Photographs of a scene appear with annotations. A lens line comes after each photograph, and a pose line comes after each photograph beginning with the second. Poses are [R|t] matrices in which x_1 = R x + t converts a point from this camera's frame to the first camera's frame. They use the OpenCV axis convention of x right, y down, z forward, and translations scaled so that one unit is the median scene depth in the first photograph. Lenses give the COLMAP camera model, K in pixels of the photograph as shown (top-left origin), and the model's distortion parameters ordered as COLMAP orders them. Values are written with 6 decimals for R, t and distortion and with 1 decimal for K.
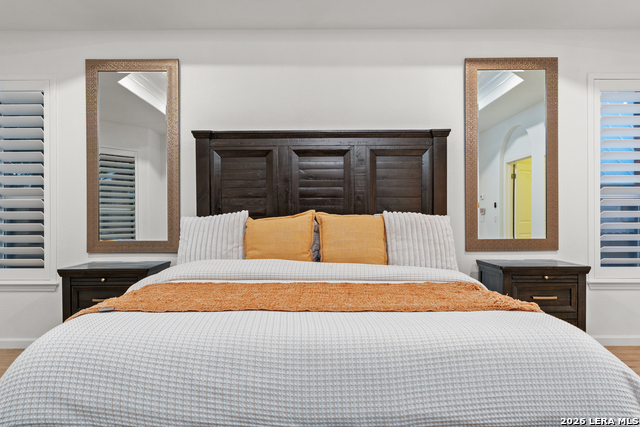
lens RADIAL K [[398.2, 0, 316.2], [0, 398.2, 217.0], [0, 0, 1]] dist [-0.000739, -0.006037]
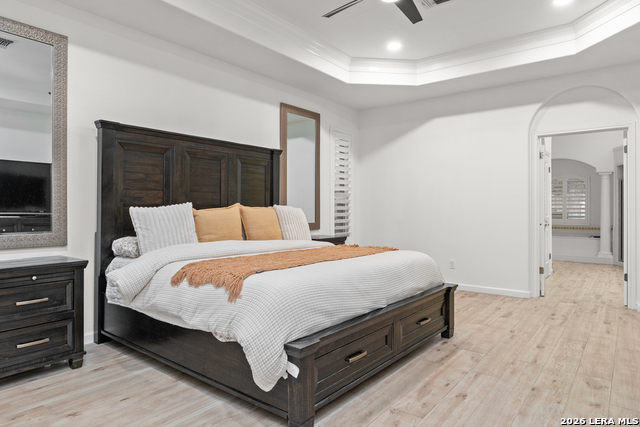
lens RADIAL K [[398.2, 0, 319.5], [0, 398.2, 209.8], [0, 0, 1]] dist [-0.000739, -0.006037]
pose [[0.620650, 0.004794, 0.784073, -0.732970], [-0.001866, 0.999988, -0.004637, 0.008642], [-0.784086, 0.001415, 0.620651, -0.034713]]
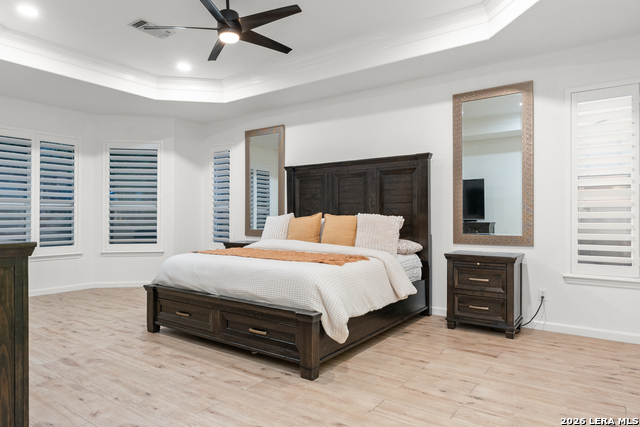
lens RADIAL K [[398.2, 0, 322.7], [0, 398.2, 214.1], [0, 0, 1]] dist [-0.000739, -0.006037]
pose [[0.818159, 0.000520, -0.574991, 0.806131], [-0.003116, 0.999989, -0.003529, -0.004496], [0.574983, 0.004678, 0.818152, -0.319671]]
